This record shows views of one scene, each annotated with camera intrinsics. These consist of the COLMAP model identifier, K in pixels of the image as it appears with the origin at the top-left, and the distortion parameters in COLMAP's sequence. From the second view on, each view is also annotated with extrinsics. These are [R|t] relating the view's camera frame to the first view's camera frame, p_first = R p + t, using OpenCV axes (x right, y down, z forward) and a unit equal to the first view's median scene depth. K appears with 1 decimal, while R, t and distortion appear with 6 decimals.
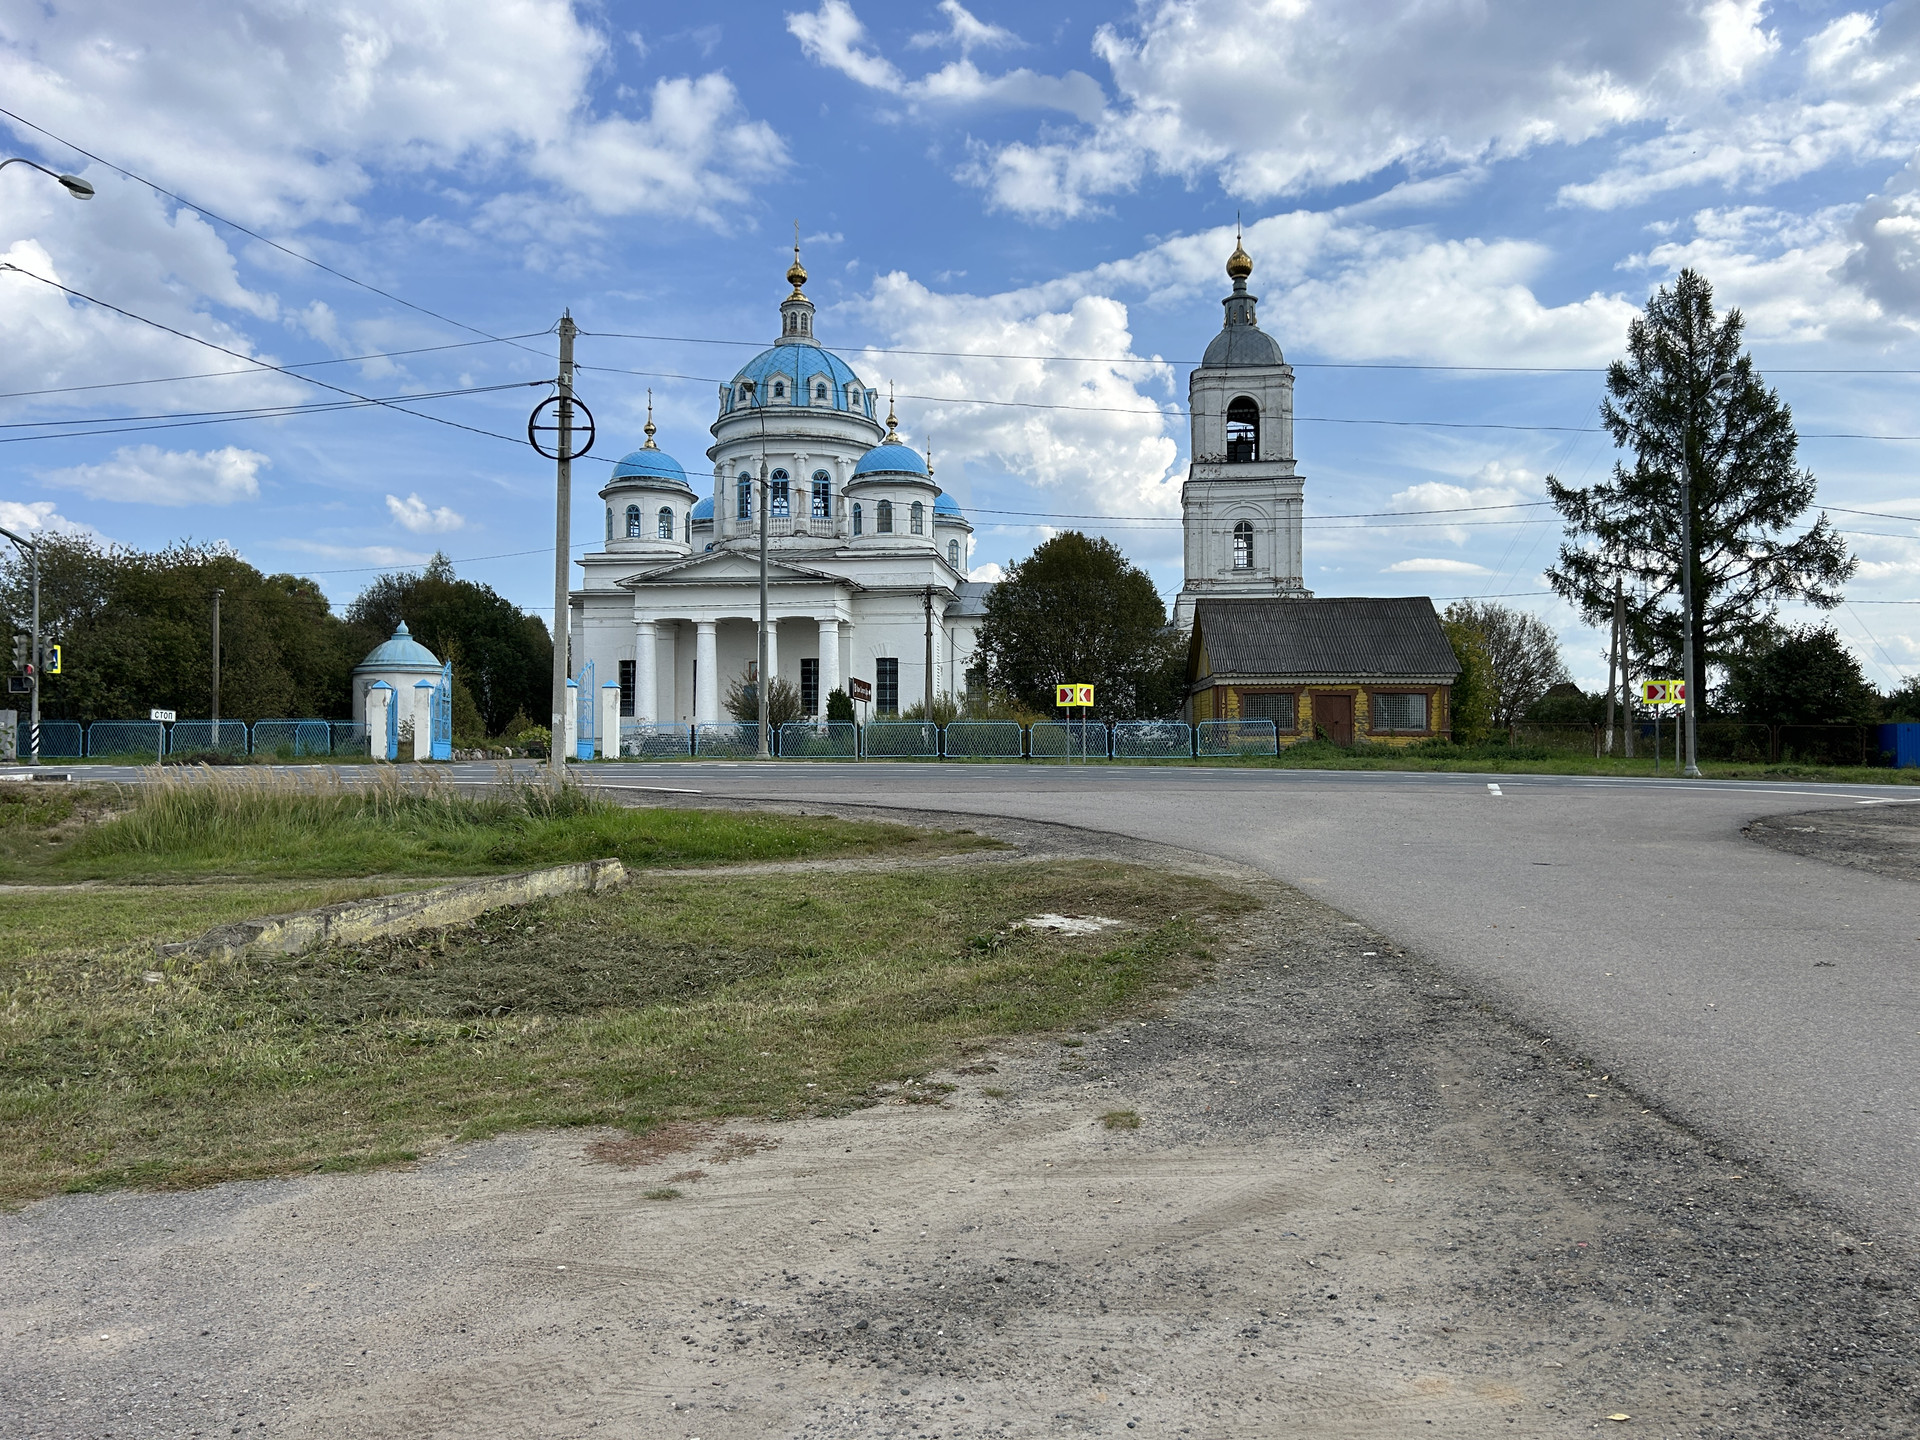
lens RADIAL K [[1408.3, 0, 974.6], [0, 1408.3, 747.6], [0, 0, 1]] dist [0.031012, -0.047193]
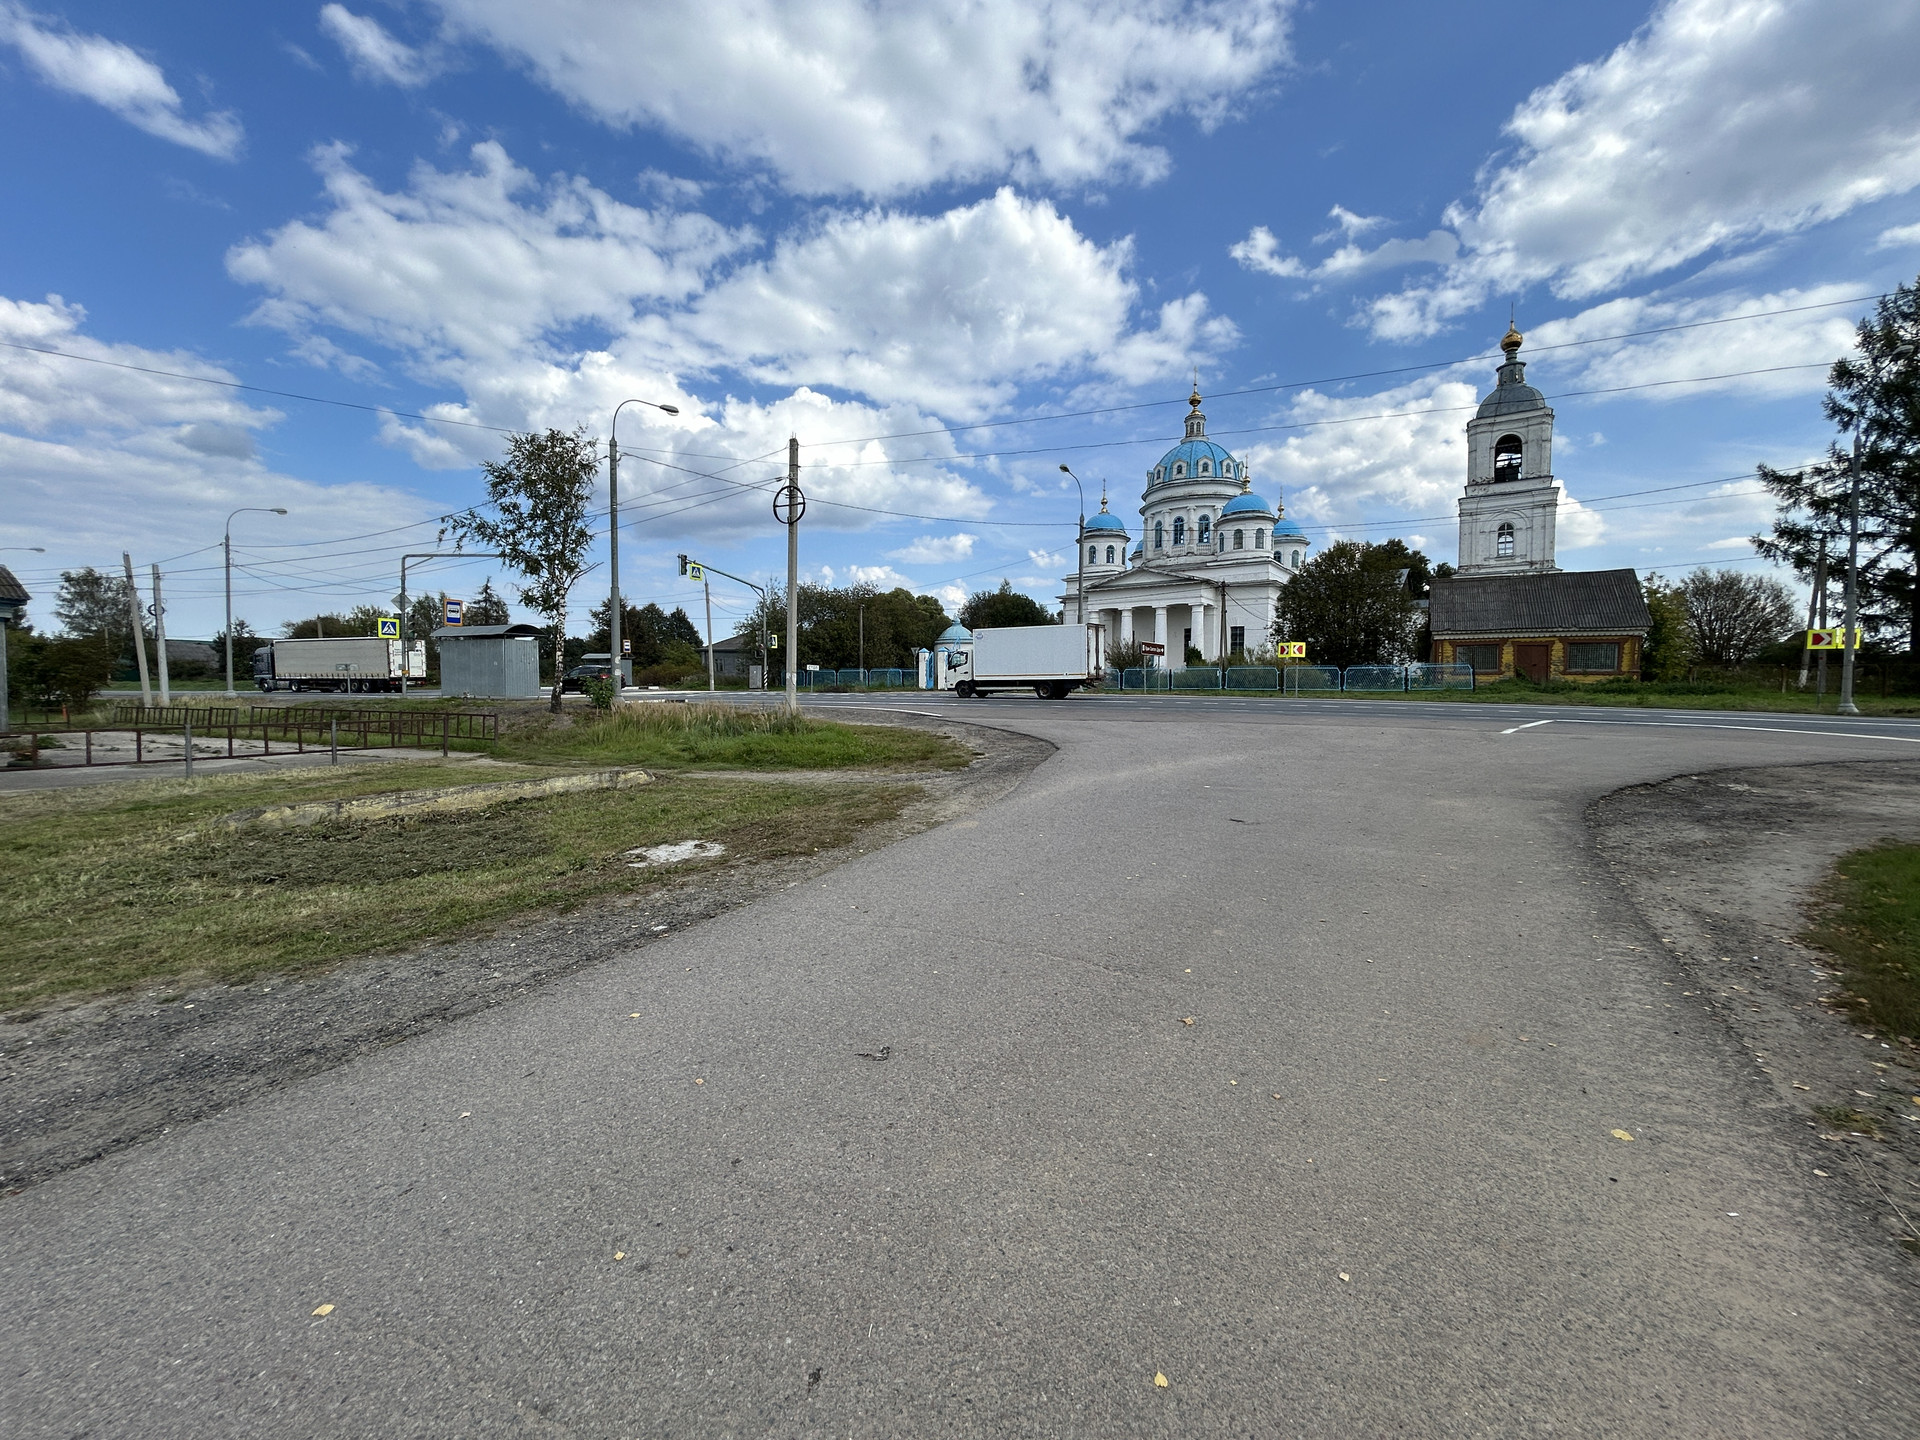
lens RADIAL K [[751.8, 0, 960.5], [0, 751.8, 737.5], [0, 0, 1]] dist [-0.008116, -0.000471]
pose [[0.884275, 0.036632, -0.465528, 0.061494], [0.000405, 0.996858, 0.079210, -0.003185], [0.466966, -0.070232, 0.881482, 0.054058]]
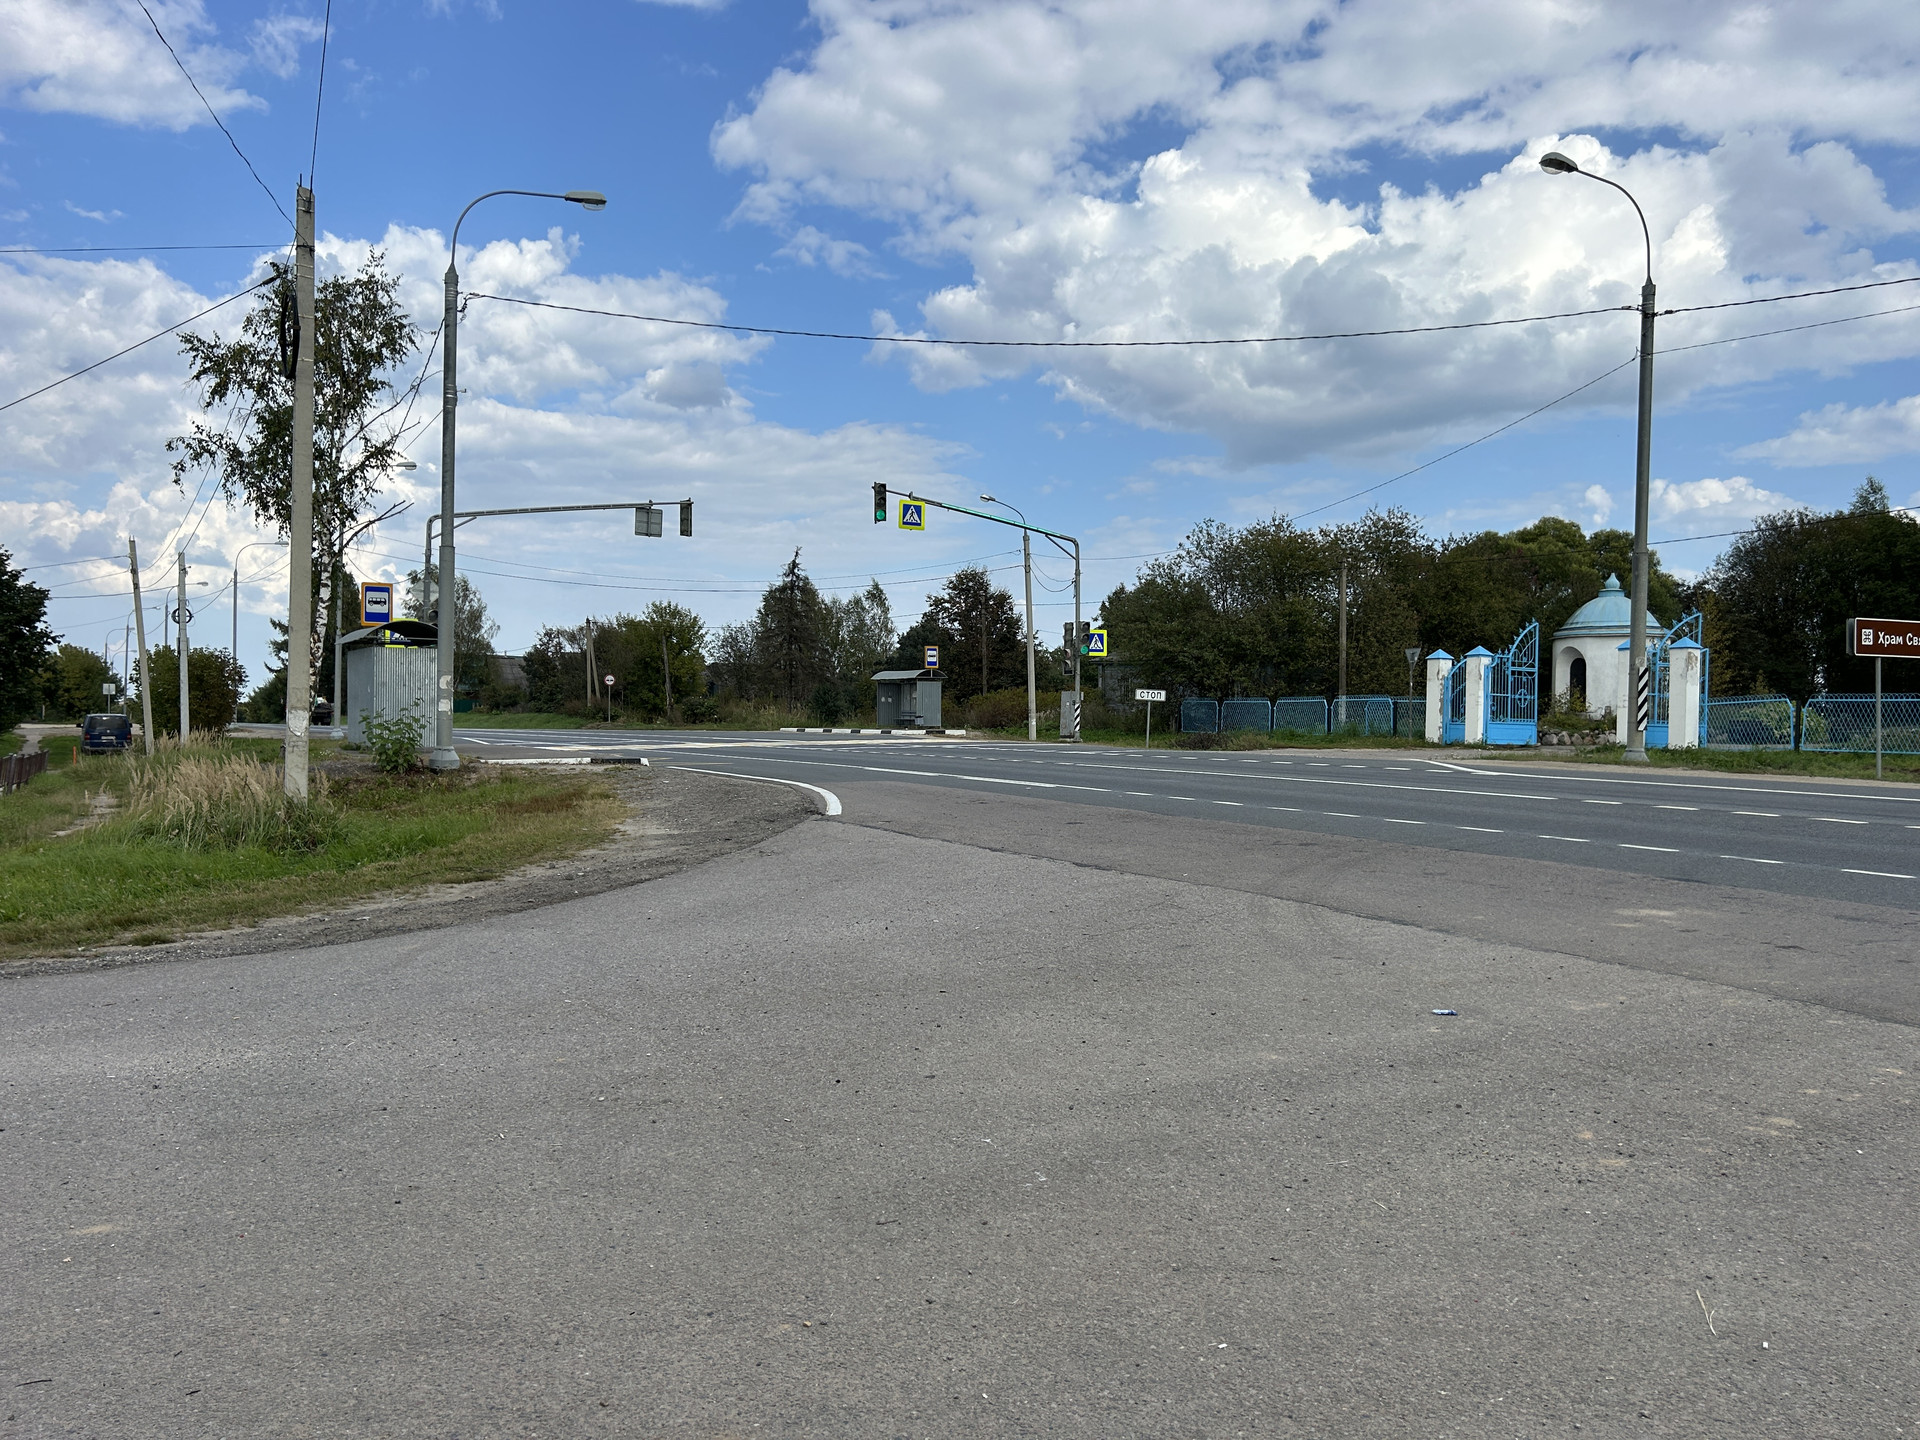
lens RADIAL K [[1408.3, 0, 958.9], [0, 1408.3, 728.5], [0, 0, 1]] dist [0.031012, -0.047193]
pose [[0.466485, 0.014859, -0.884404, 0.106439], [-0.005029, 0.999887, 0.014146, -0.006056], [0.884515, -0.002151, 0.466507, 0.197542]]
